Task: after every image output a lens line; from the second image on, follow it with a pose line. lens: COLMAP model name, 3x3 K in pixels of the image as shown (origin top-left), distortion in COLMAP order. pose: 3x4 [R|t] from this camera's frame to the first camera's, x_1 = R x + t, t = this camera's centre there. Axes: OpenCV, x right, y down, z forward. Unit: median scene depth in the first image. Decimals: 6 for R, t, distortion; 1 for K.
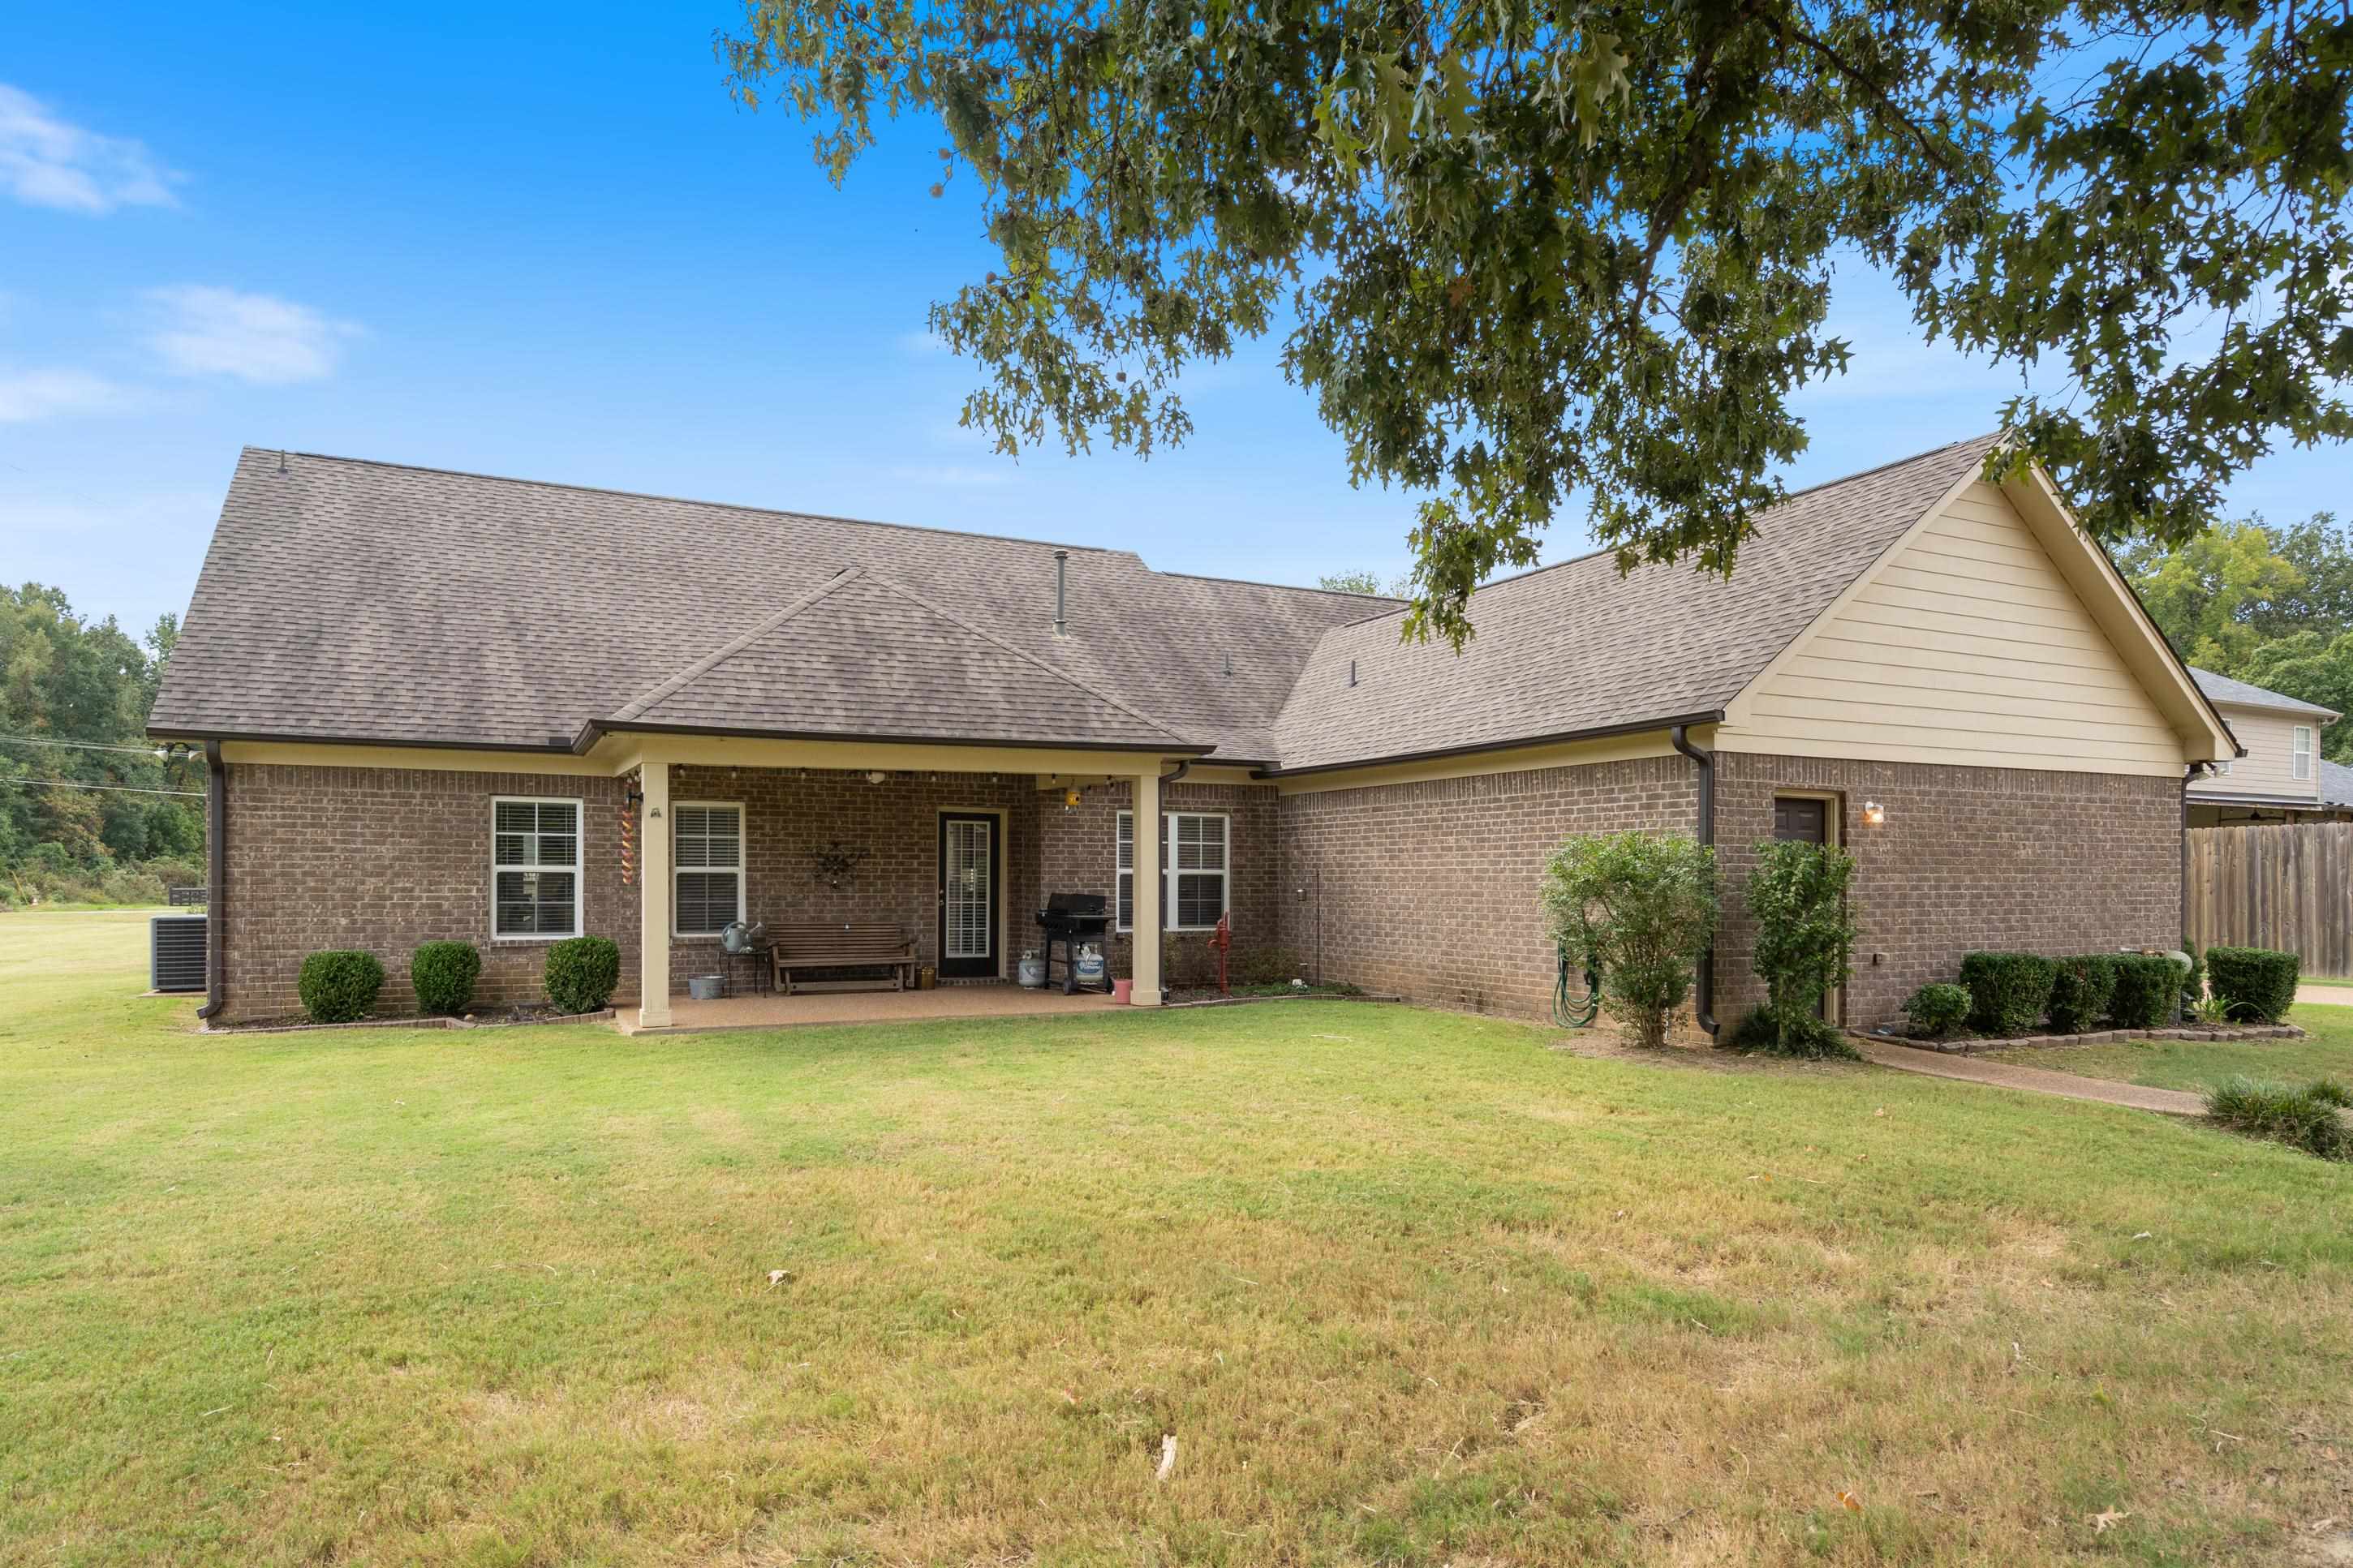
lens RADIAL K [[1358.5, 0, 1151.5], [0, 1358.5, 877.6], [0, 0, 1]] dist [-0.002292, -0.000110]
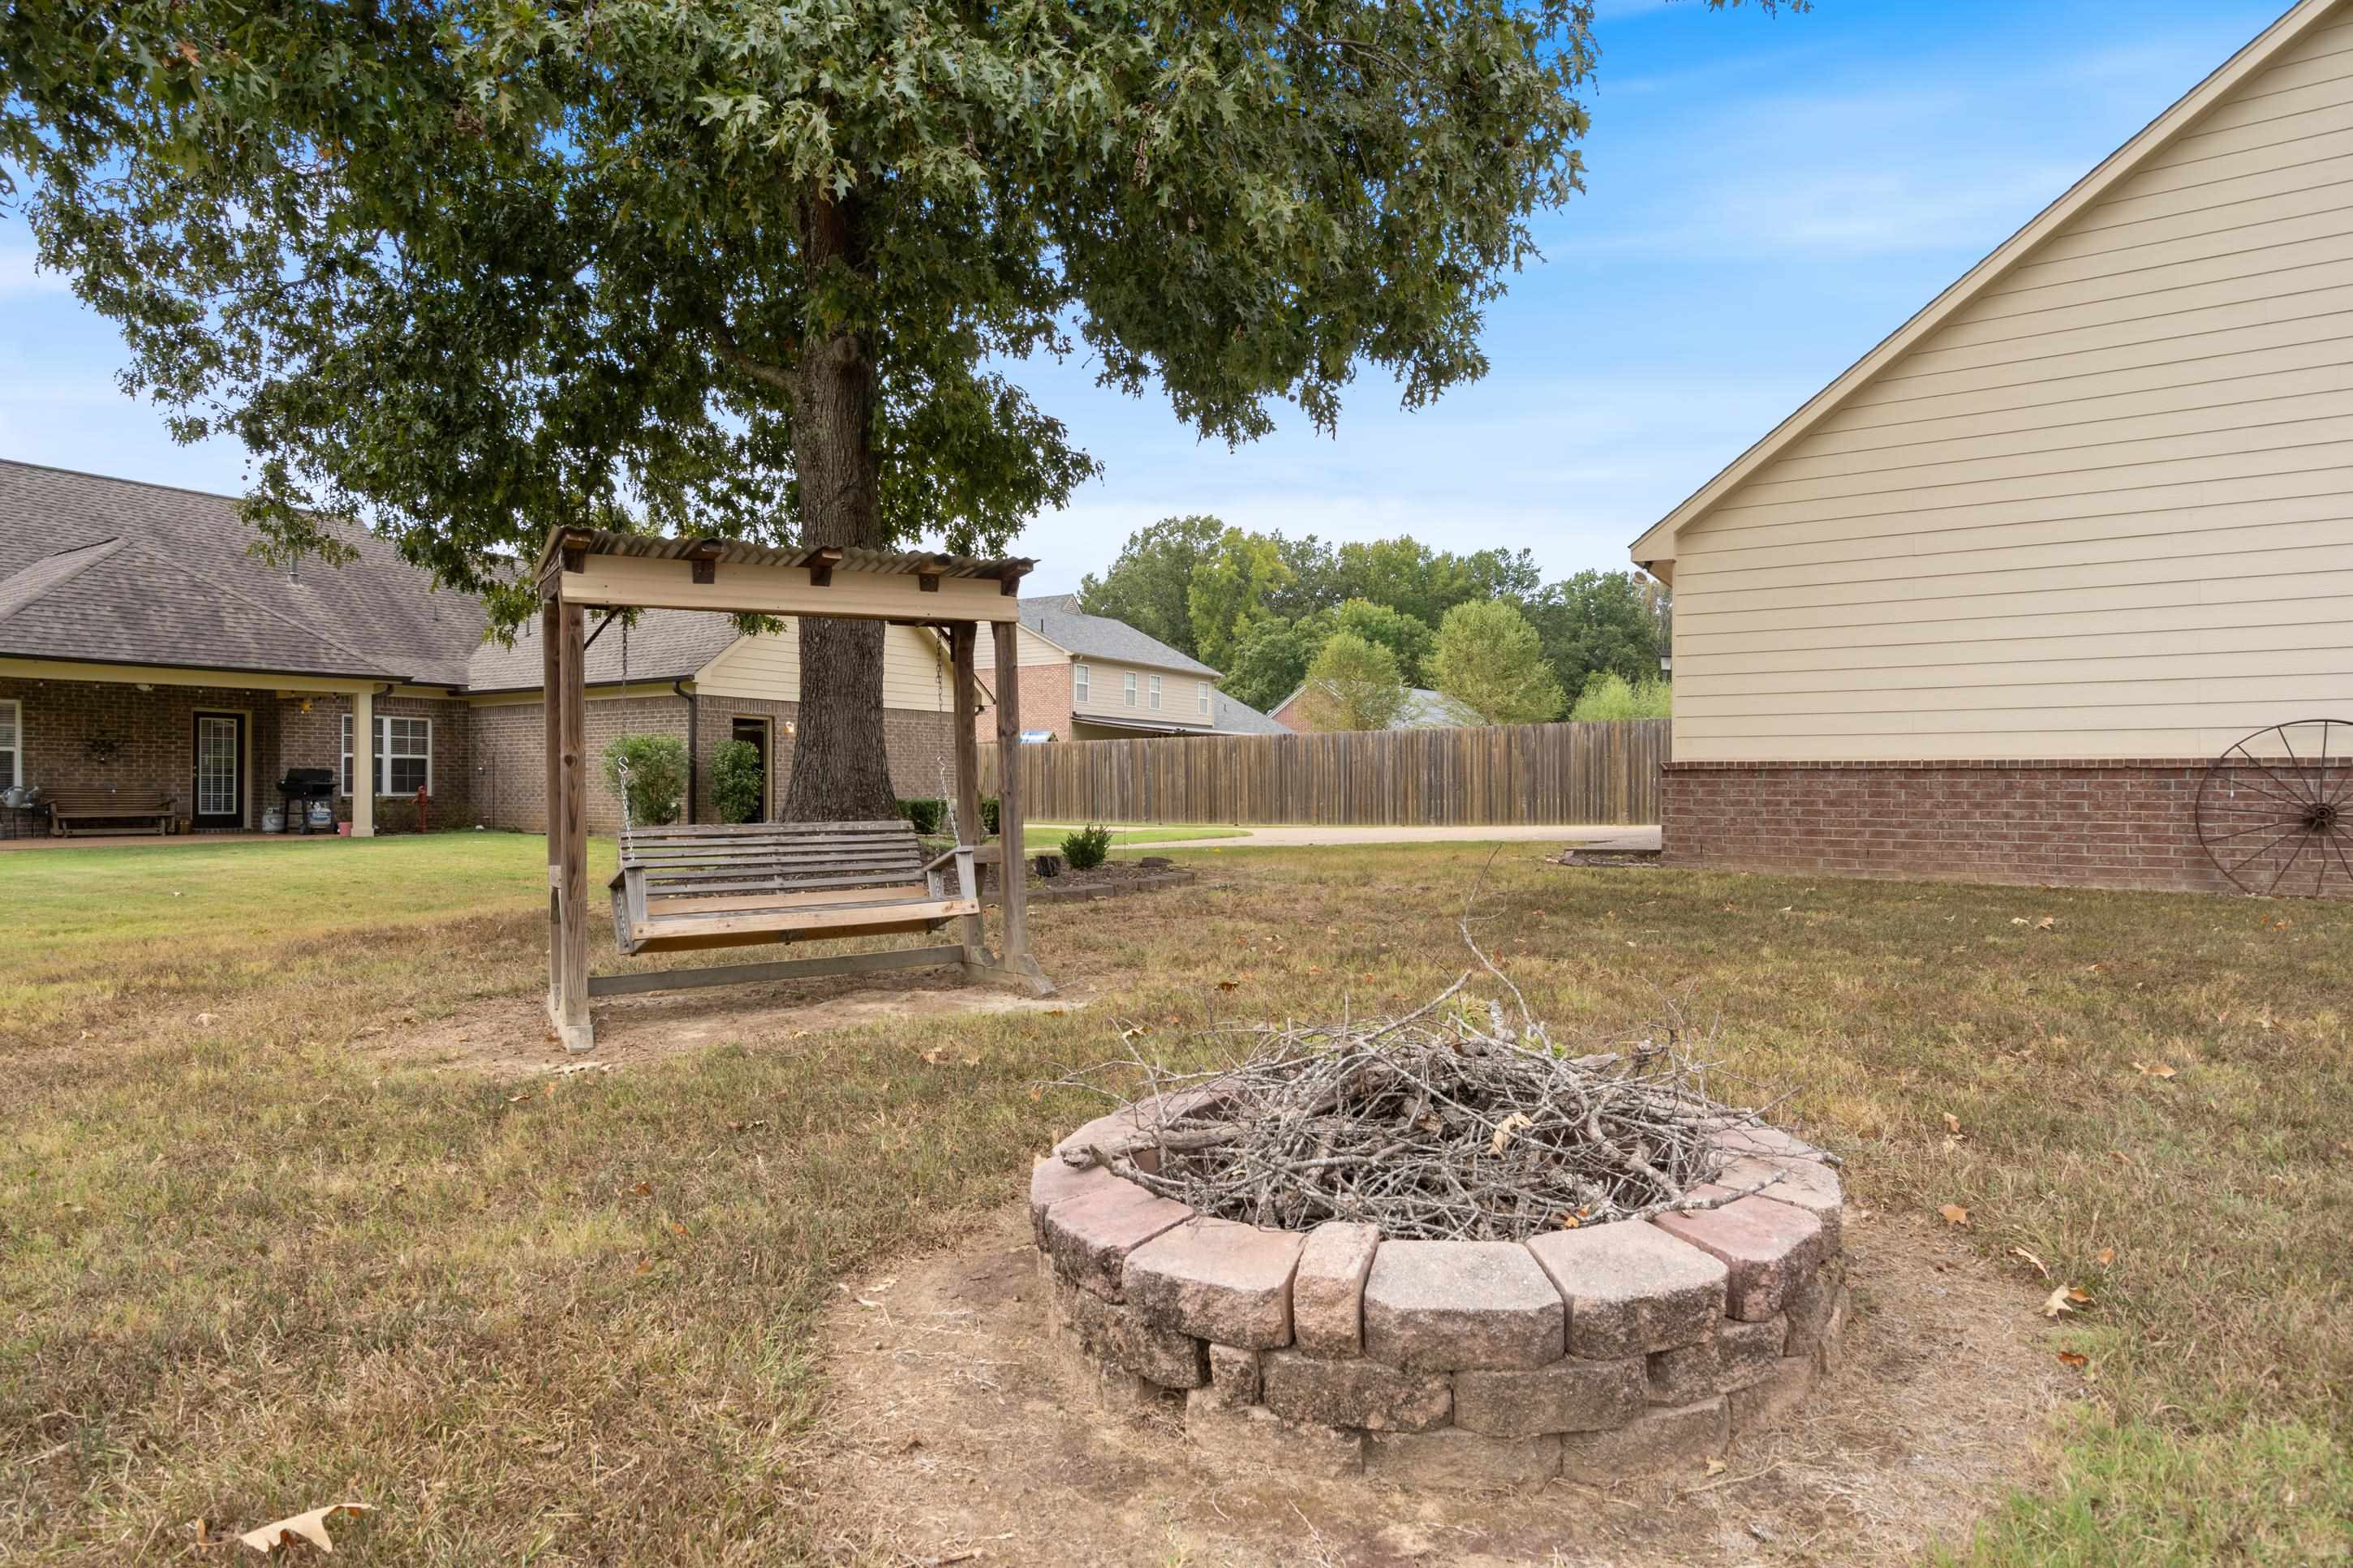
lens RADIAL K [[1278.2, 0, 1173.0], [0, 1278.2, 787.2], [0, 0, 1]] dist [-0.005869, 0.002345]
pose [[0.854758, 0.000455, 0.519026, 0.029328], [-0.001839, 0.999996, 0.002153, 0.027840], [-0.519023, -0.002795, 0.854756, -0.713642]]
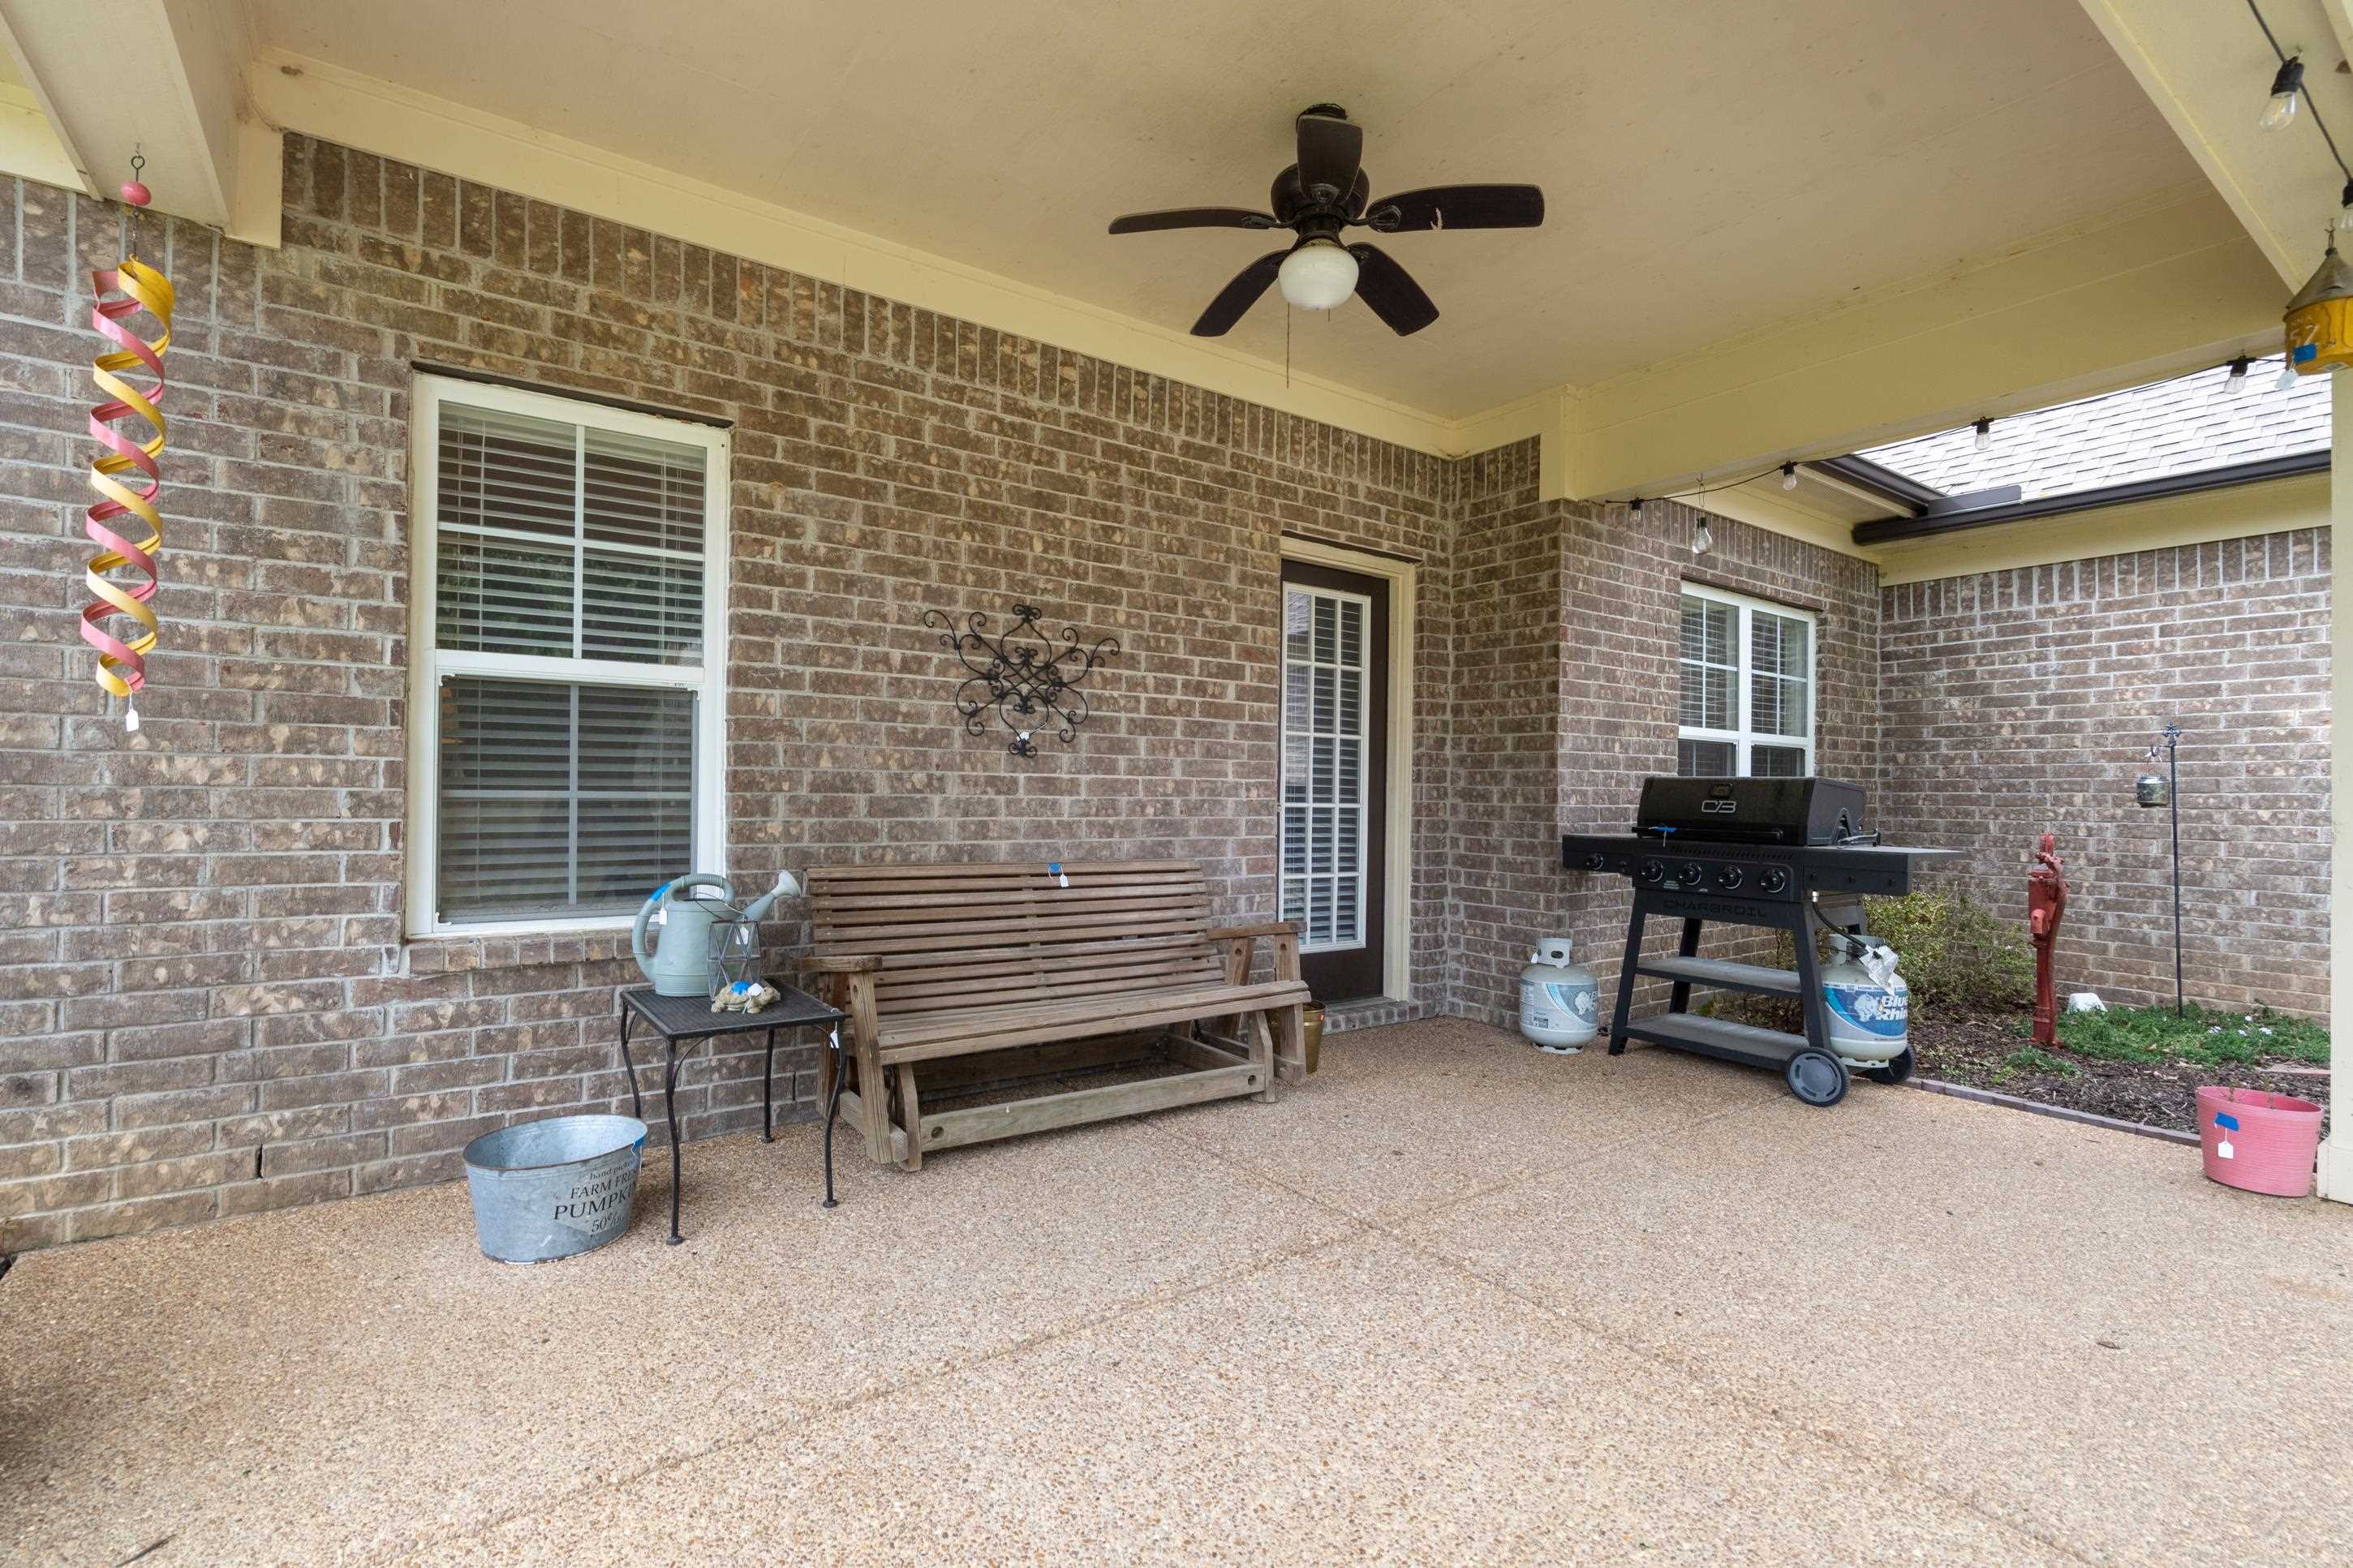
lens RADIAL K [[1072.9, 0, 1166.1], [0, 1072.9, 786.0], [0, 0, 1]] dist [-0.004853, 0.000736]
pose [[0.986307, 0.007808, 0.164735, -0.247075], [-0.006539, 0.999945, -0.008245, 0.016882], [-0.164790, 0.007054, 0.986303, 0.772702]]
